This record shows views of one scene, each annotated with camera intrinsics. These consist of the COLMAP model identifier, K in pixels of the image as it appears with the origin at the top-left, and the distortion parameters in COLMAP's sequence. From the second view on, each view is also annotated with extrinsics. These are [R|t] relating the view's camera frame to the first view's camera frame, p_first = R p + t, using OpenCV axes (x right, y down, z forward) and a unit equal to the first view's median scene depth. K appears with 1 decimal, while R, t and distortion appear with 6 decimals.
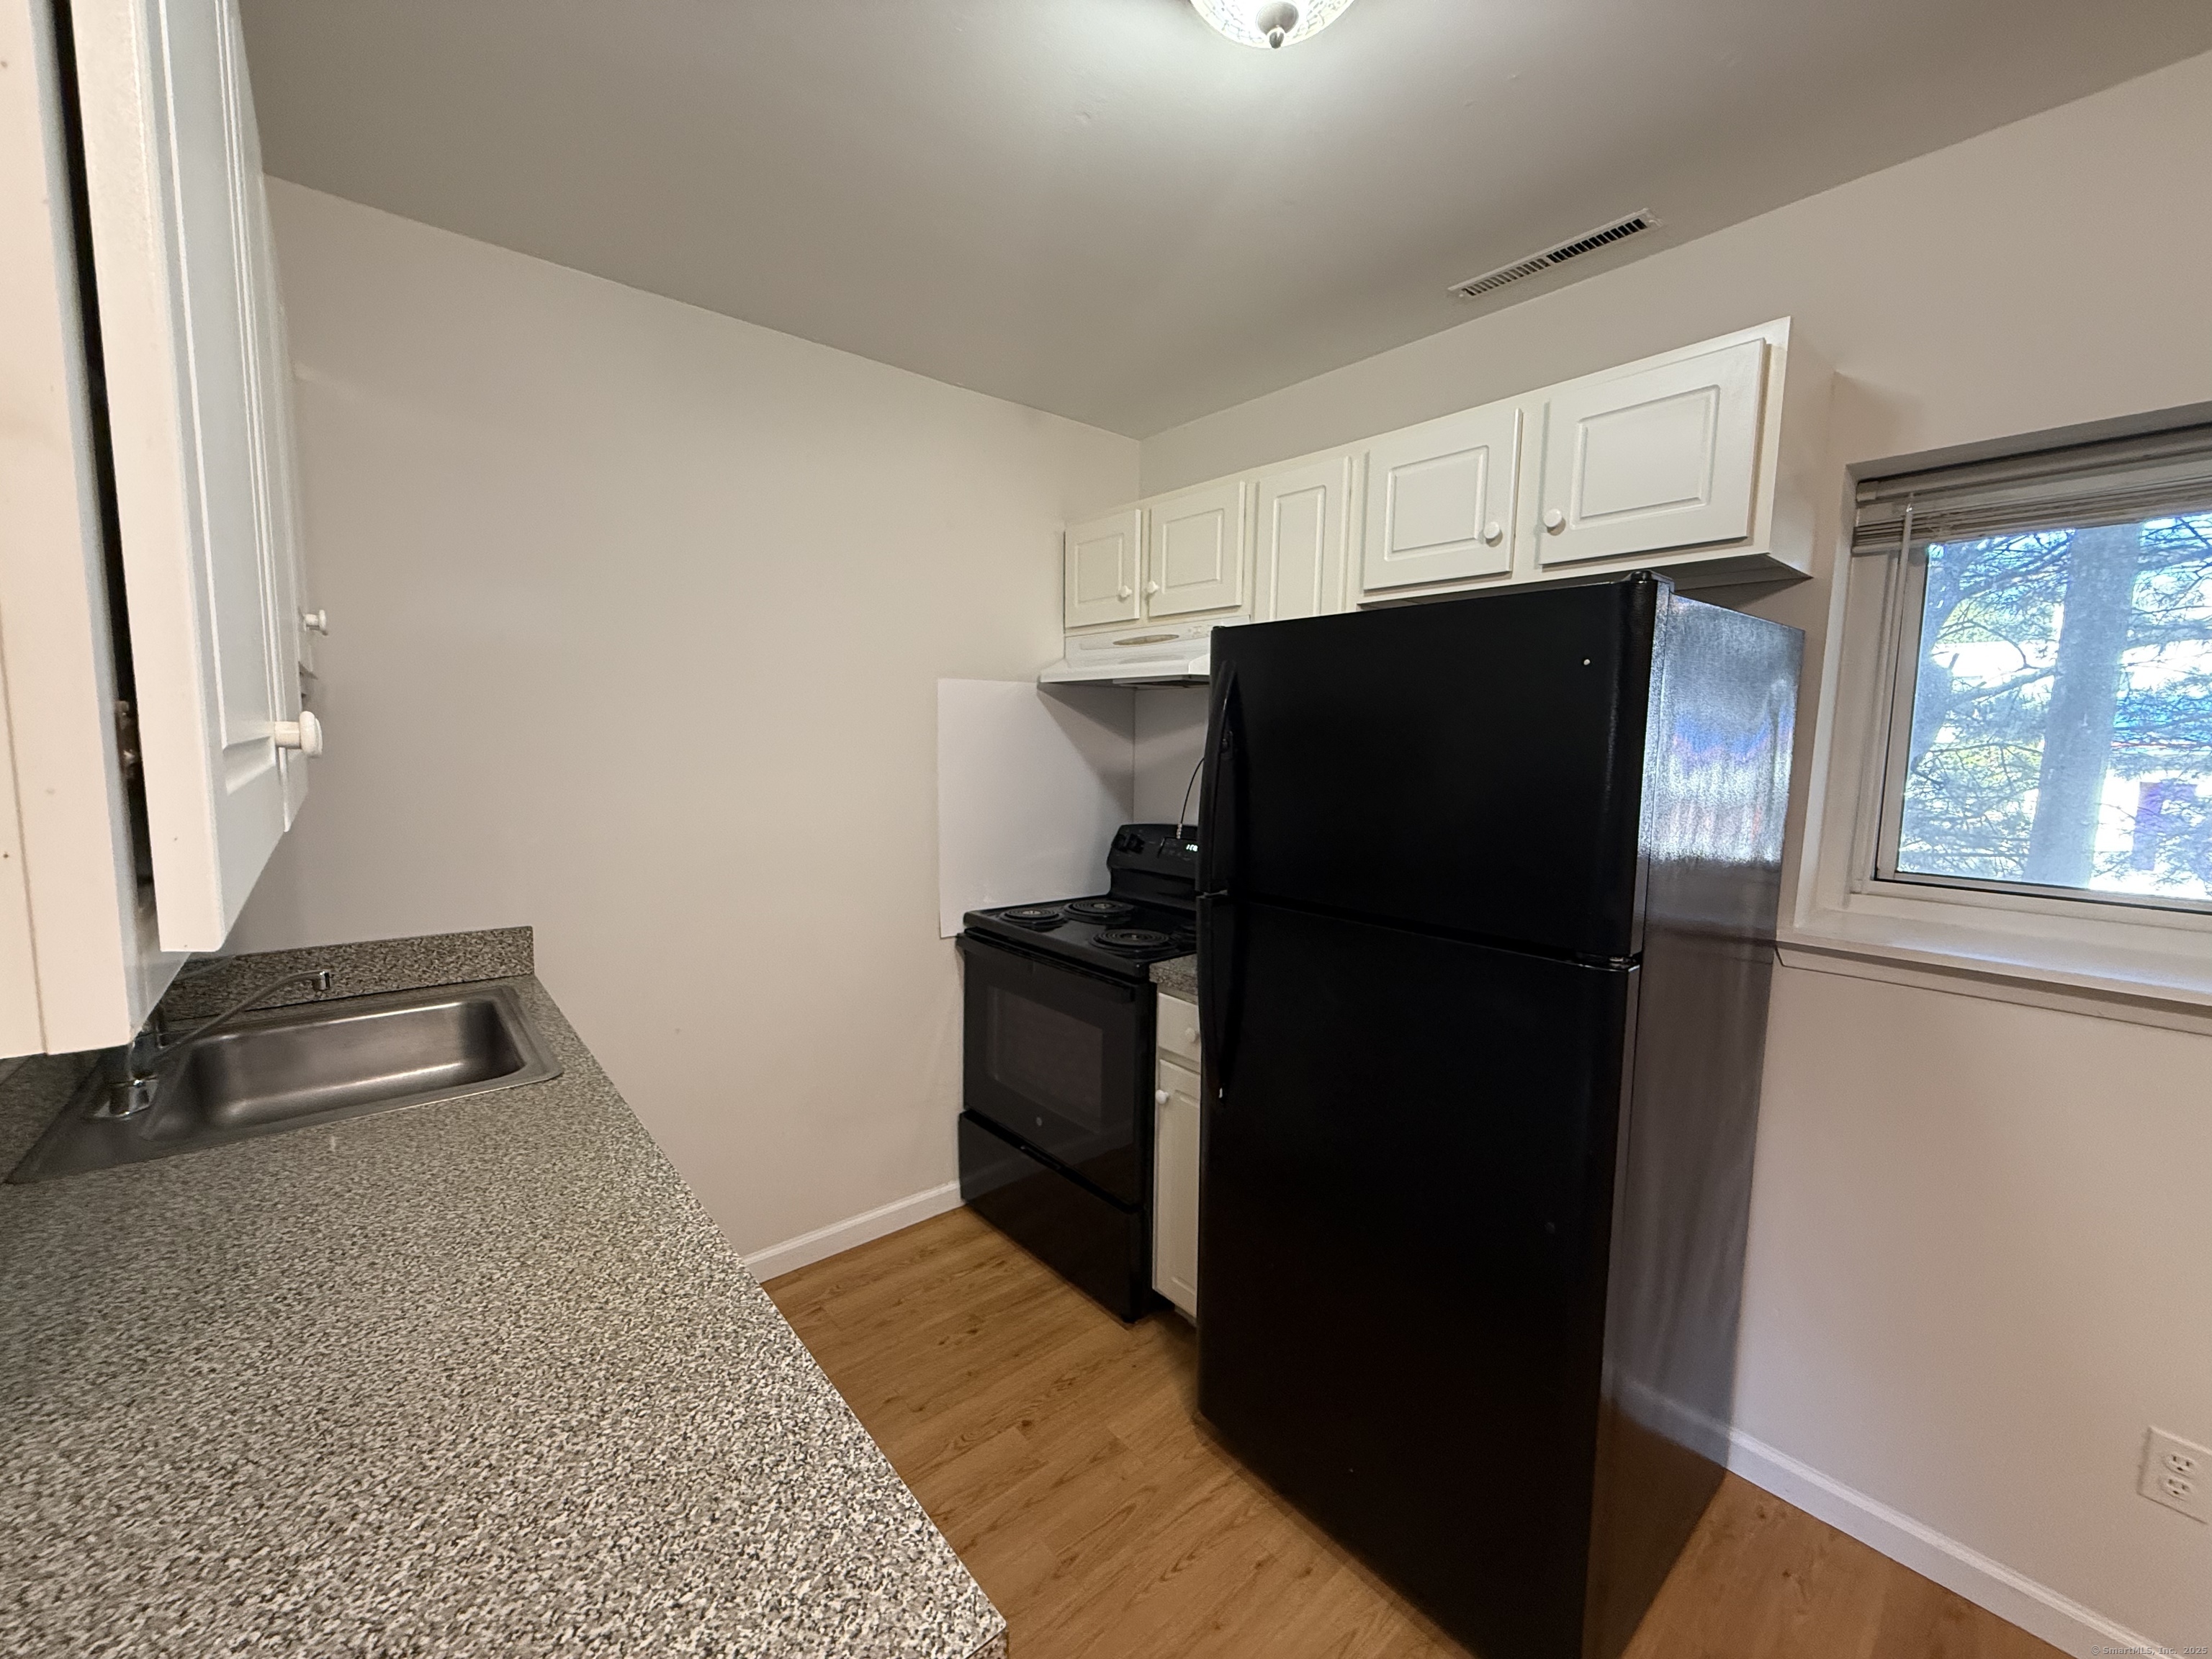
lens RADIAL K [[882.7, 0, 1093.7], [0, 882.7, 833.8], [0, 0, 1]] dist [0.003146, -0.000852]
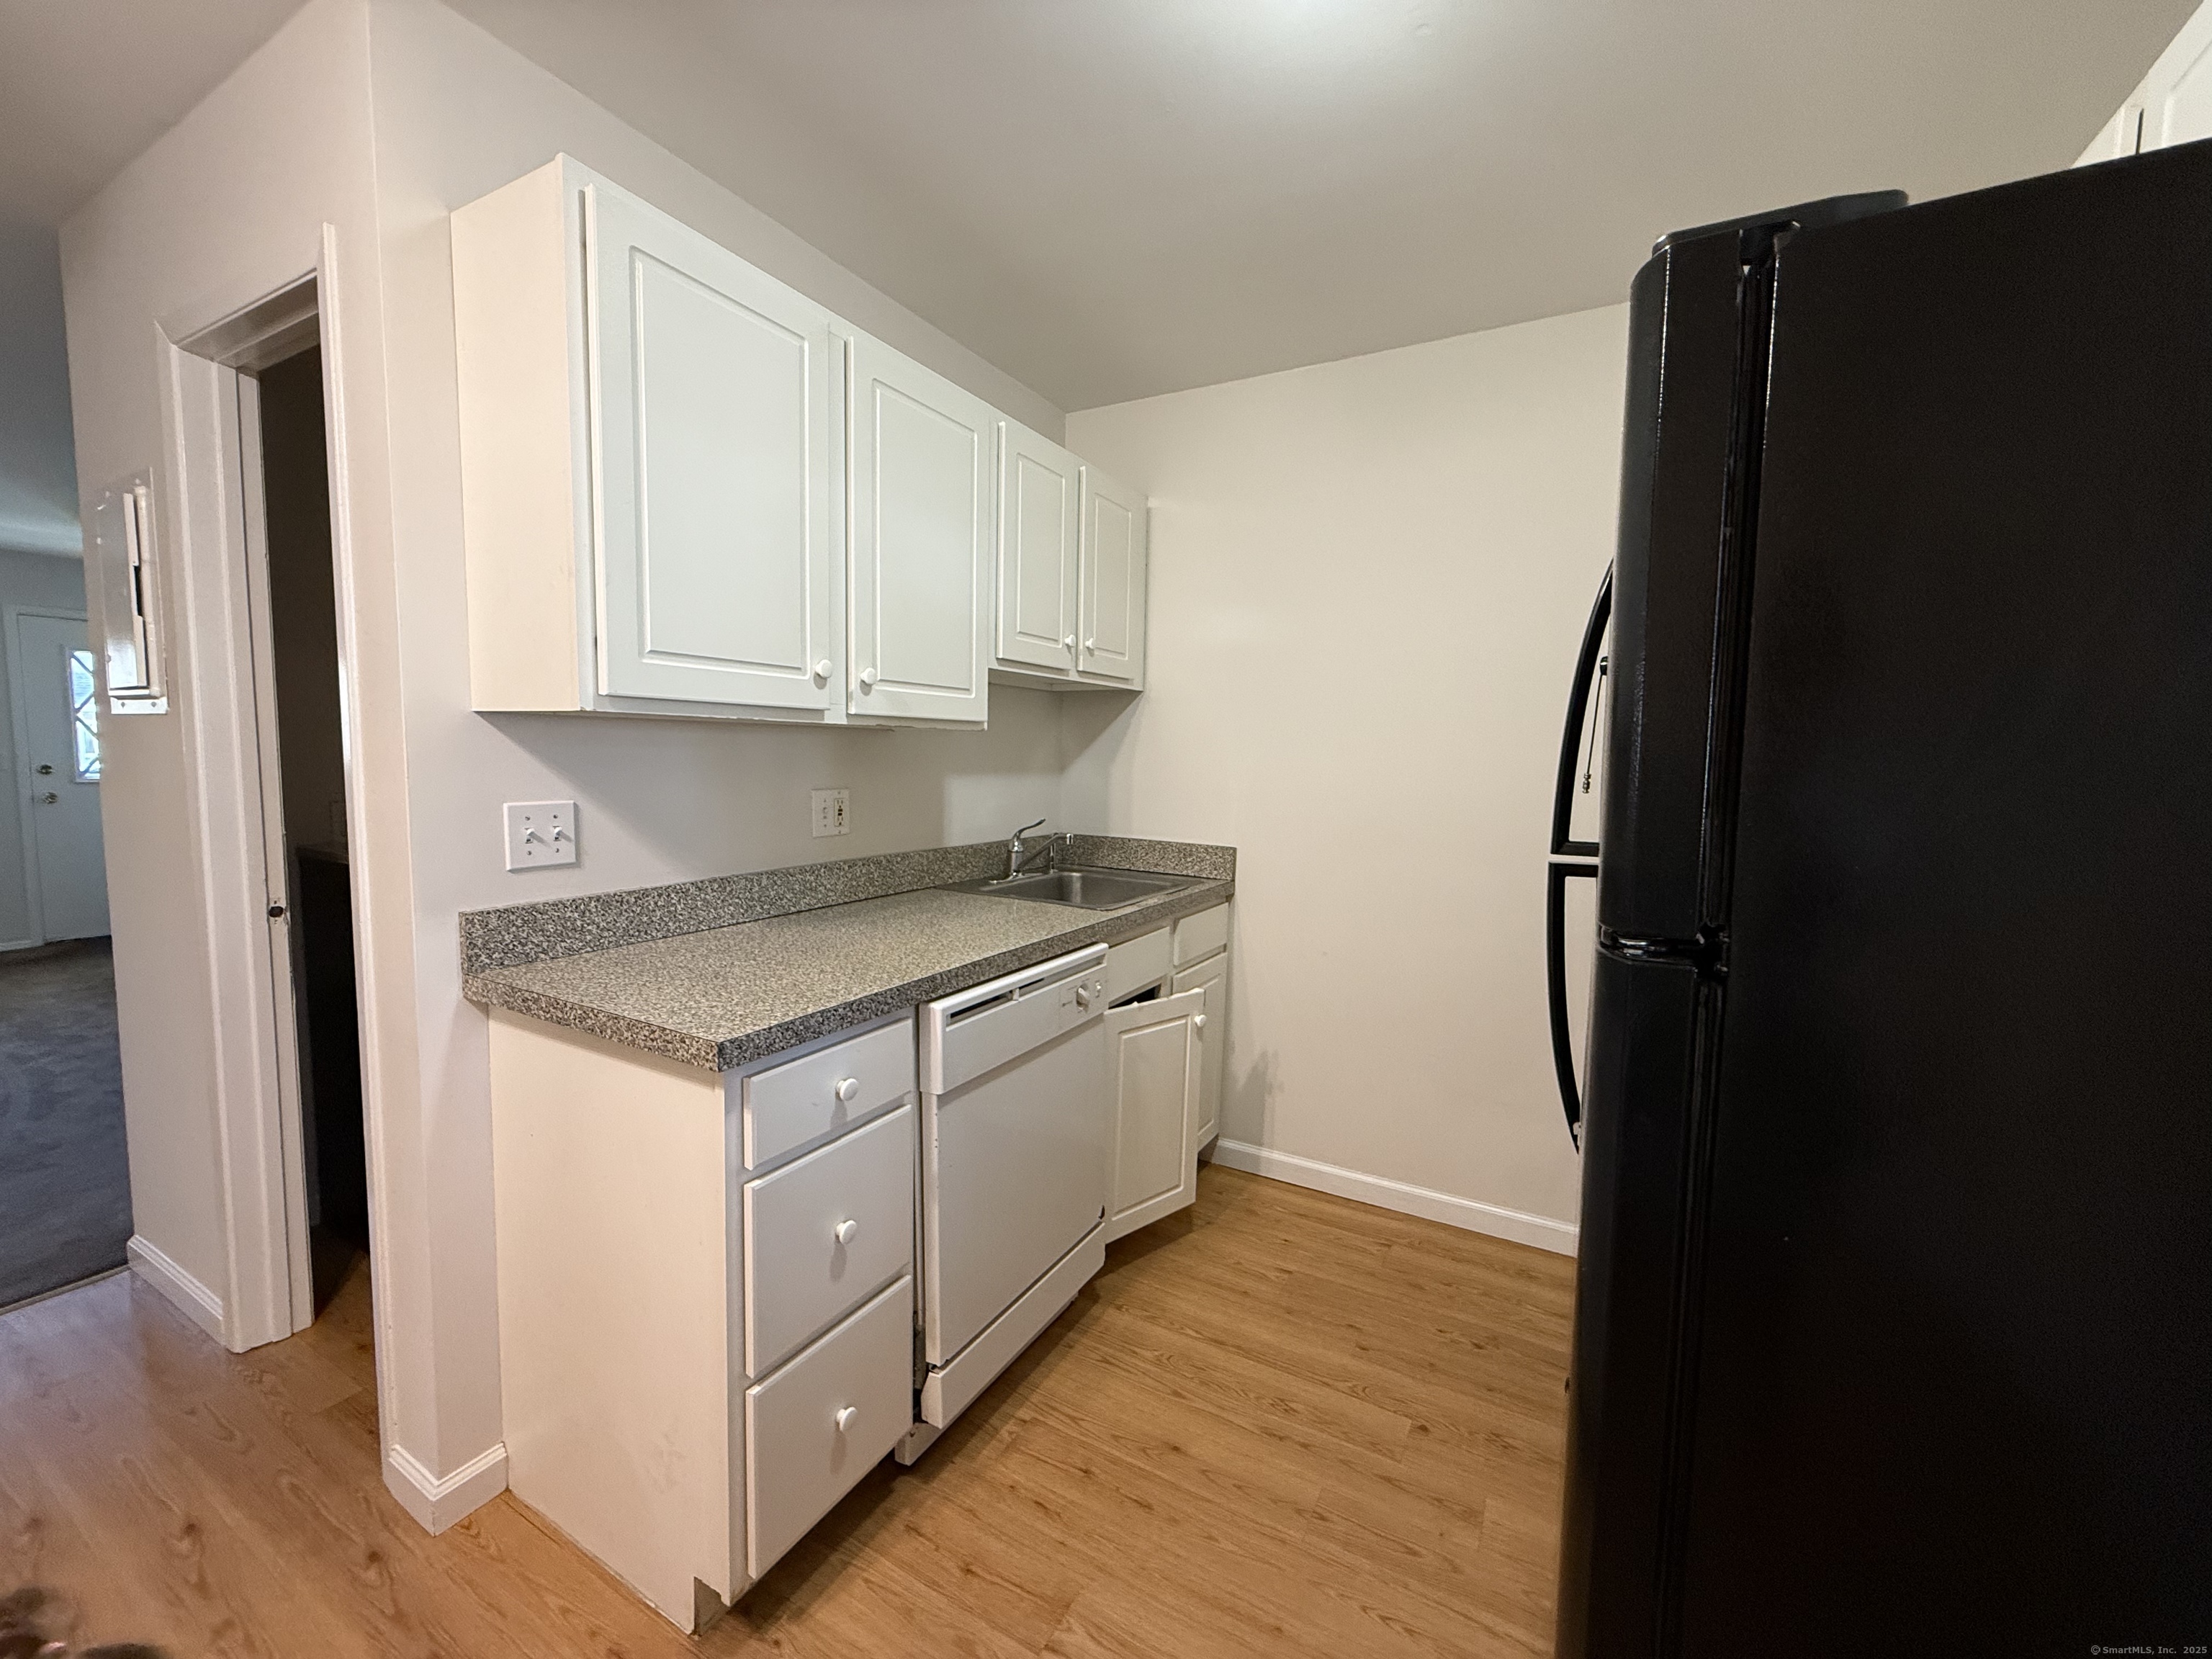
lens RADIAL K [[882.7, 0, 1107.4], [0, 882.7, 823.1], [0, 0, 1]] dist [0.003146, -0.000852]
pose [[0.358707, 0.070013, -0.930821, 0.670498], [-0.122102, 0.992135, 0.027571, 0.055714], [0.925430, 0.103766, 0.364435, 0.310675]]
